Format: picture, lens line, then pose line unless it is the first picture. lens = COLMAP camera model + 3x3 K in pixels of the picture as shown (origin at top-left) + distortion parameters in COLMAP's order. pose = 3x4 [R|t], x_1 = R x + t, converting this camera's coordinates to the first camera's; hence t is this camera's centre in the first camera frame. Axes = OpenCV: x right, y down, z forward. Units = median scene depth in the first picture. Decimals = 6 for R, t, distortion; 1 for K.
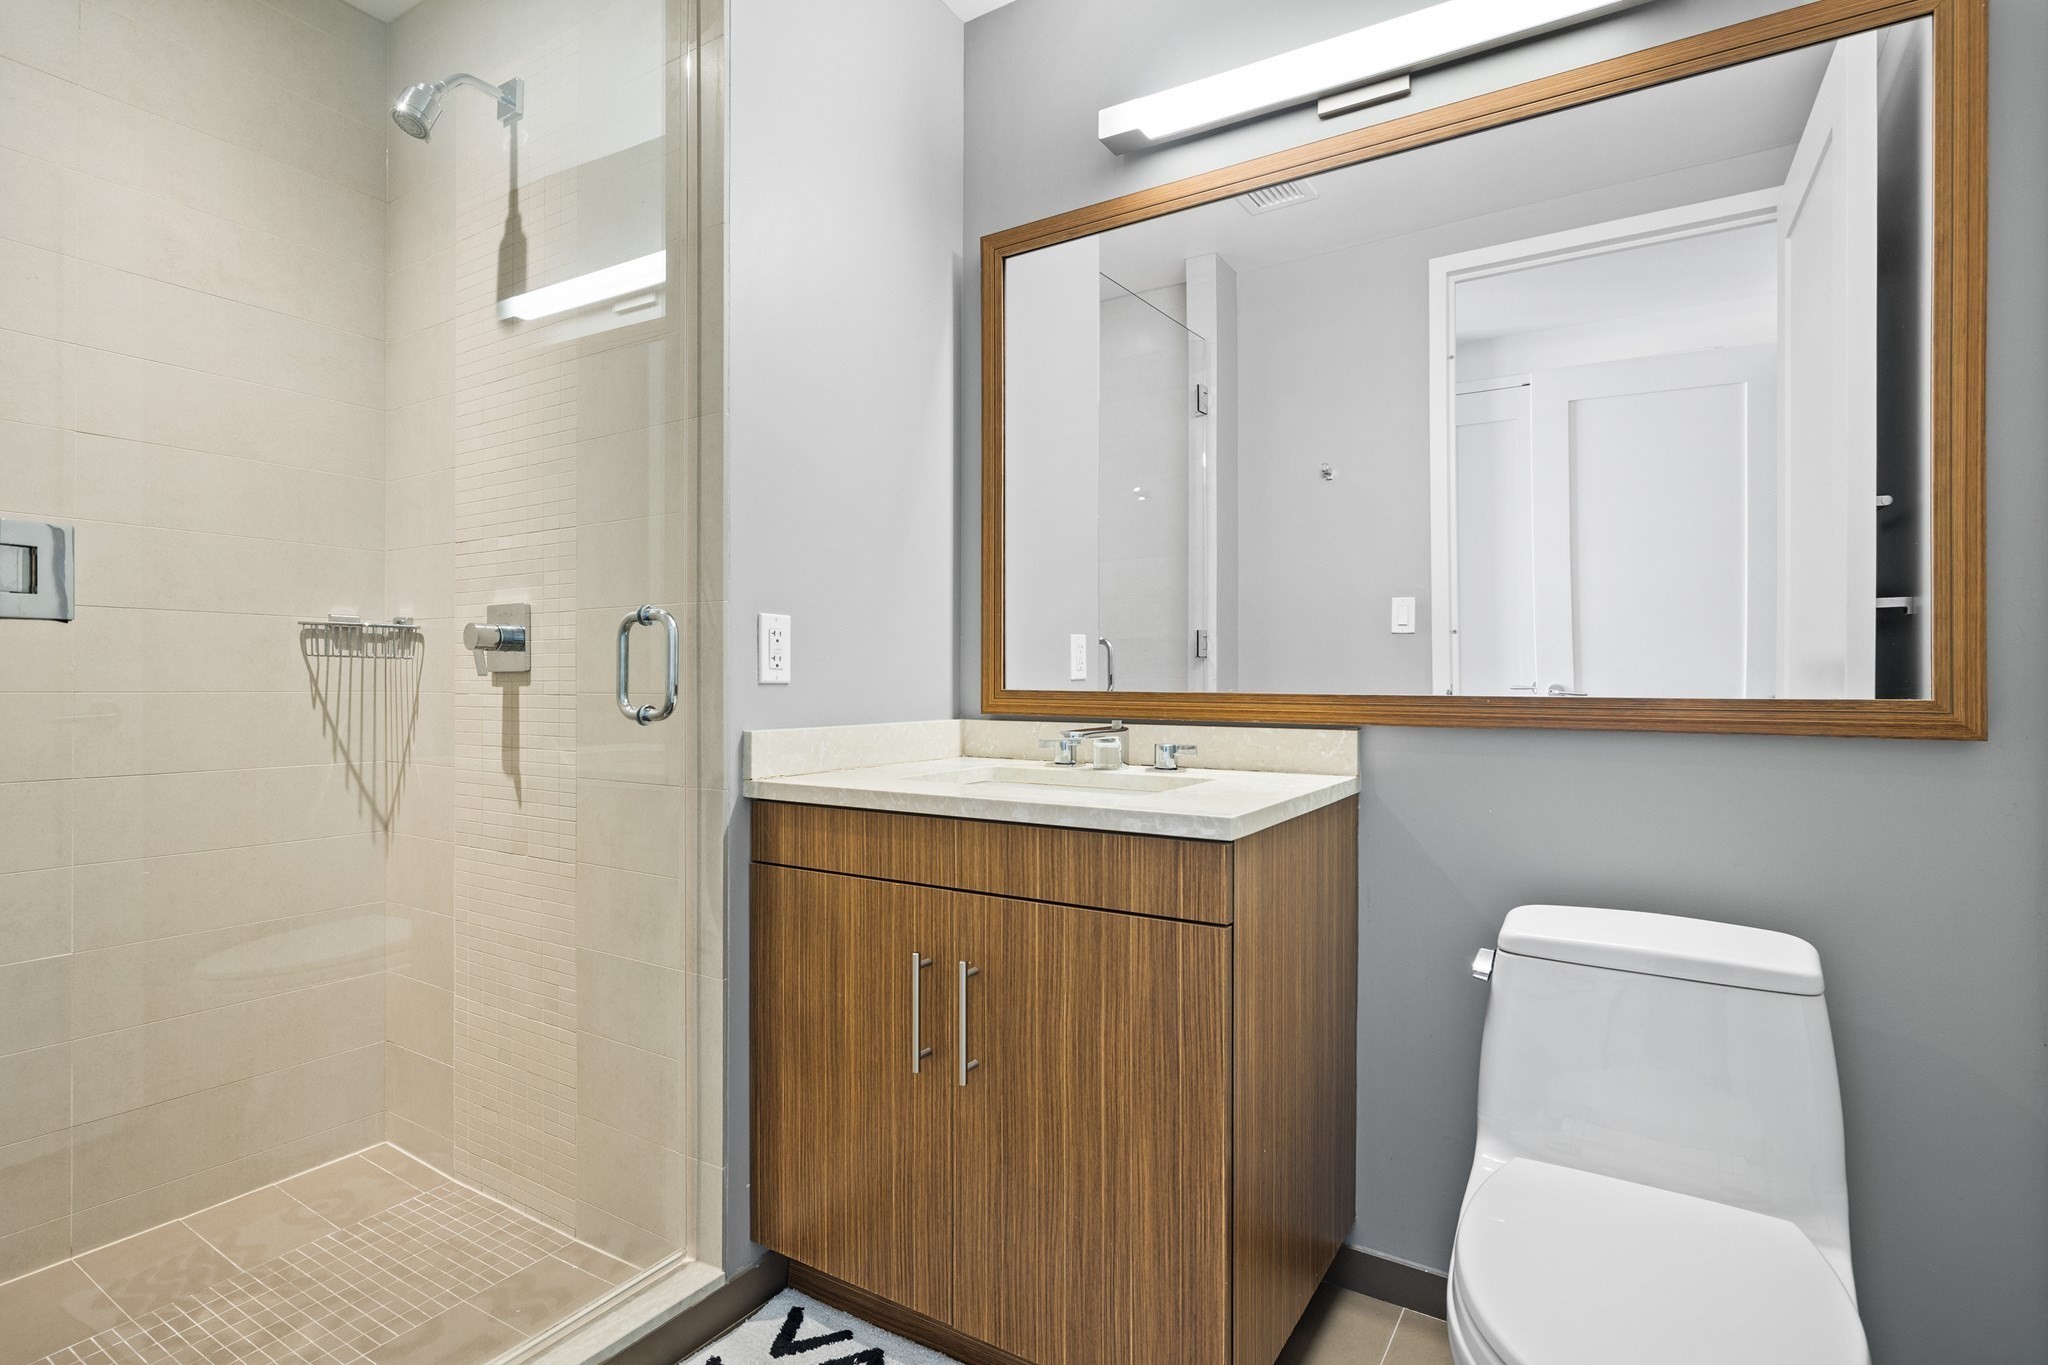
lens RADIAL K [[1033.8, 0, 1021.2], [0, 1033.8, 681.2], [0, 0, 1]] dist [0.003777, 0.000317]
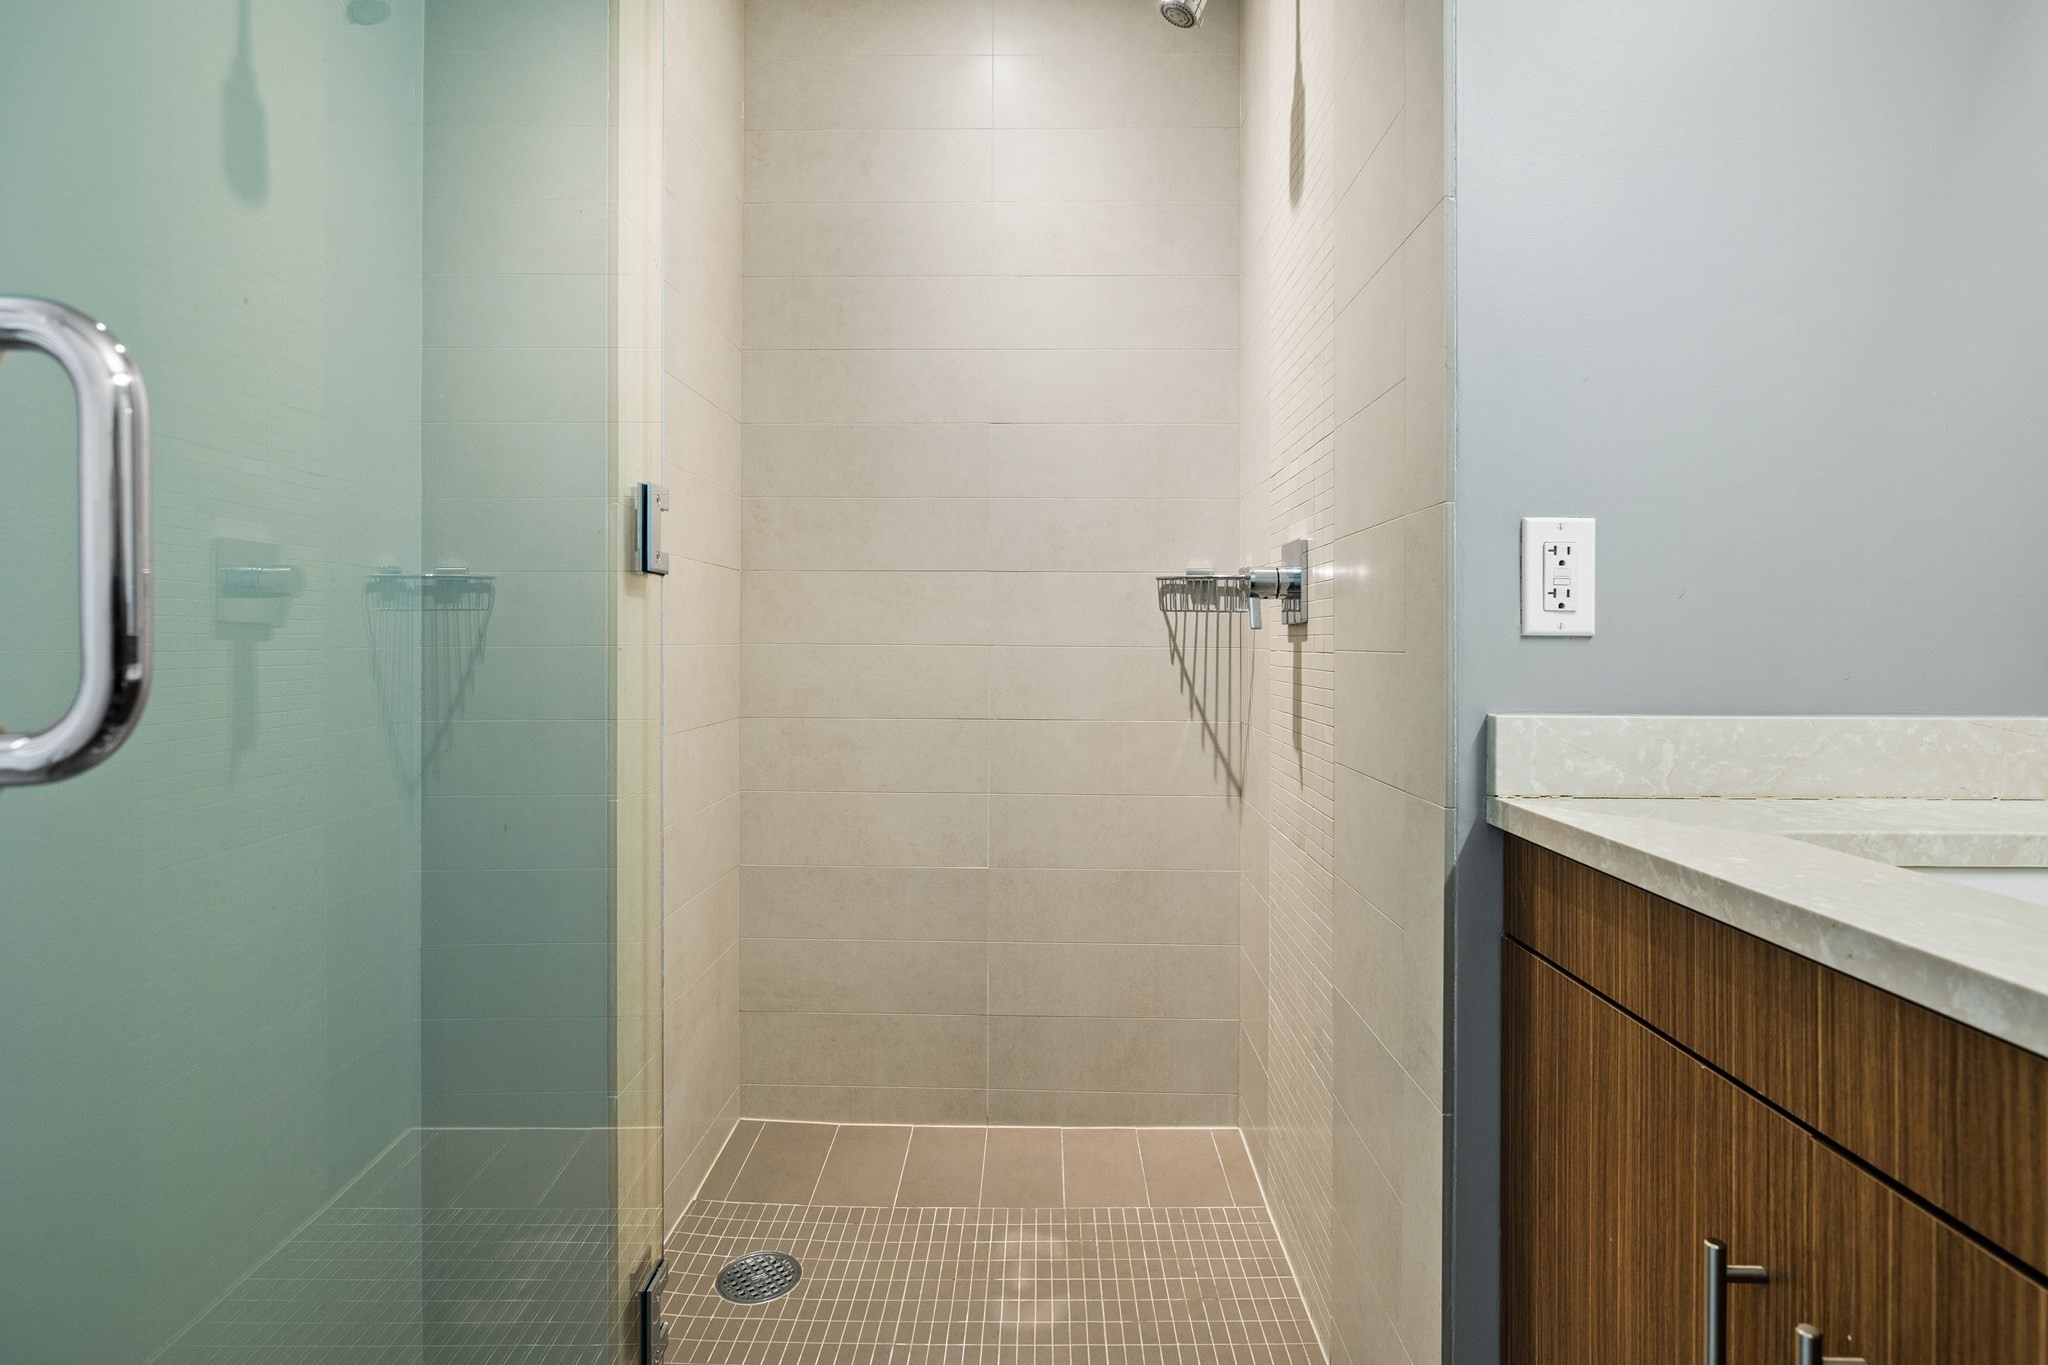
lens RADIAL K [[1033.8, 0, 993.0], [0, 1033.8, 645.5], [0, 0, 1]] dist [0.003777, 0.000317]
pose [[0.492522, 0.002326, -0.870297, 0.105617], [0.004193, 0.999978, 0.005045, 0.002901], [0.870290, -0.006134, 0.492502, 0.407852]]
